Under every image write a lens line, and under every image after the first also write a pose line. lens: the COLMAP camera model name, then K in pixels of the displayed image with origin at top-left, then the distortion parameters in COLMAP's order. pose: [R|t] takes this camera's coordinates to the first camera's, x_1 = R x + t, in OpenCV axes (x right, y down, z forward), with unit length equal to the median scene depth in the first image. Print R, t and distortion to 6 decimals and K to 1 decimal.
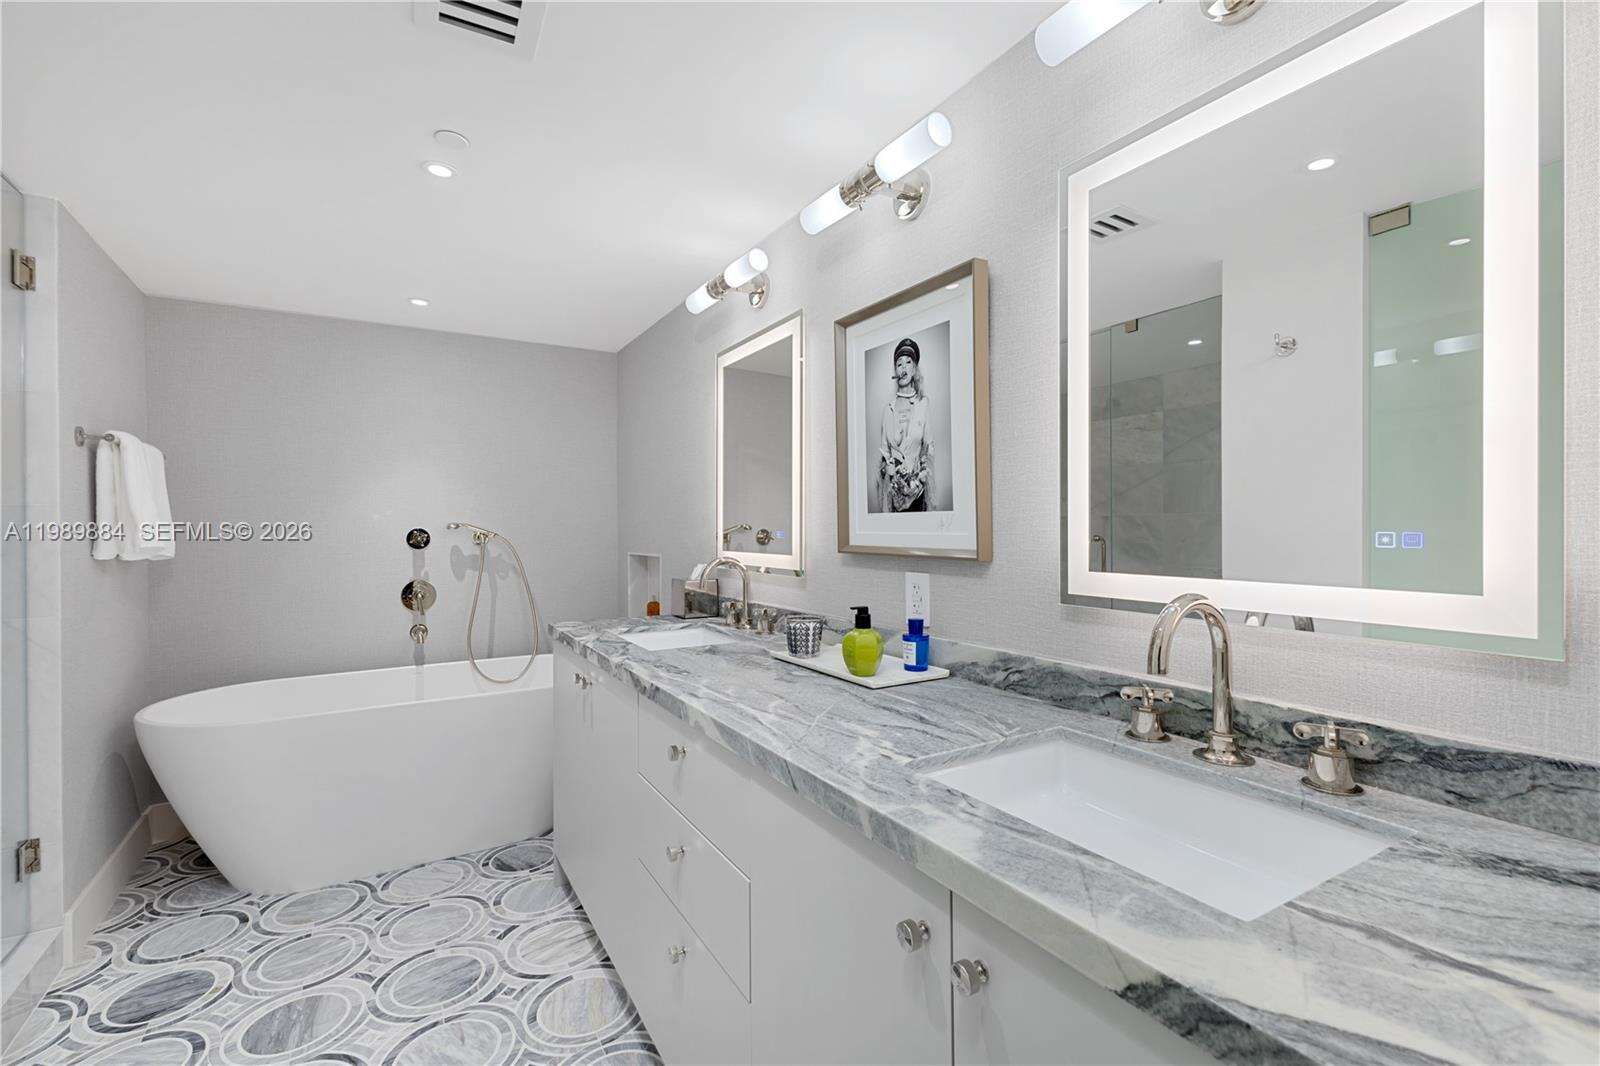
lens RADIAL K [[693.0, 0, 801.8], [0, 693.0, 532.8], [0, 0, 1]] dist [0.015378, -0.004534]
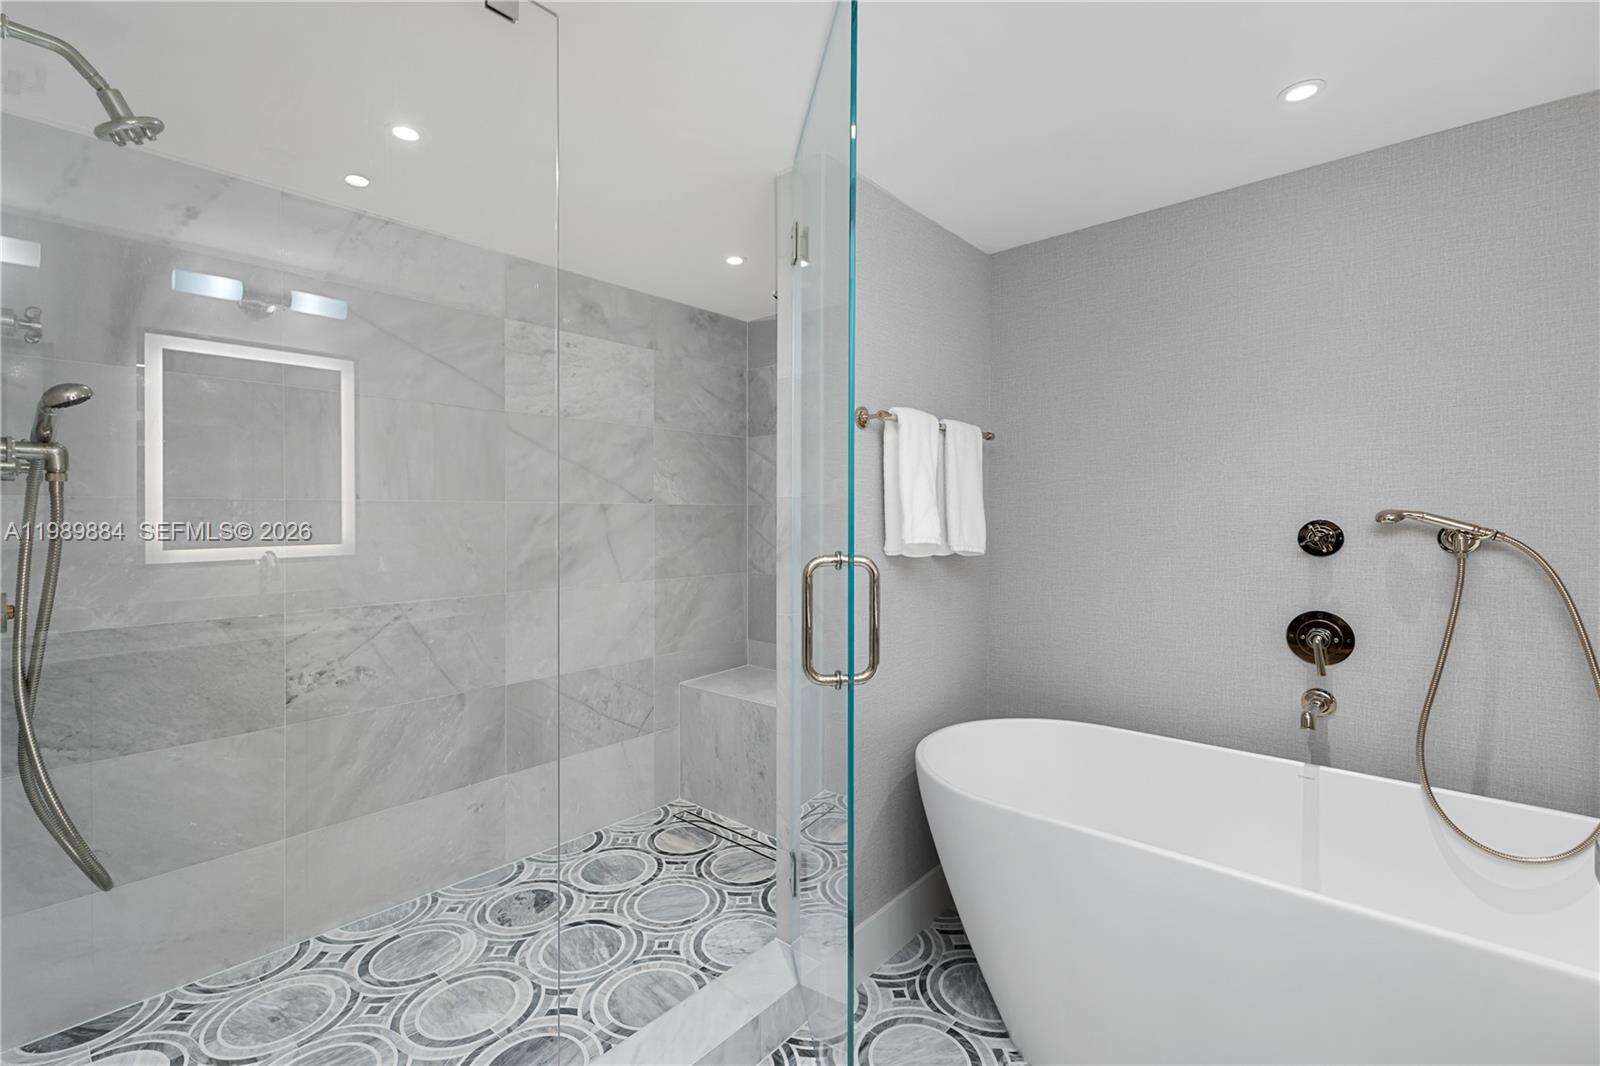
lens RADIAL K [[693.0, 0, 801.0], [0, 693.0, 526.4], [0, 0, 1]] dist [0.015378, -0.004534]
pose [[0.288312, 0.018430, -0.957359, -0.133810], [-0.005401, 0.999830, 0.017621, -0.009018], [0.957521, 0.000091, 0.288362, 0.444533]]
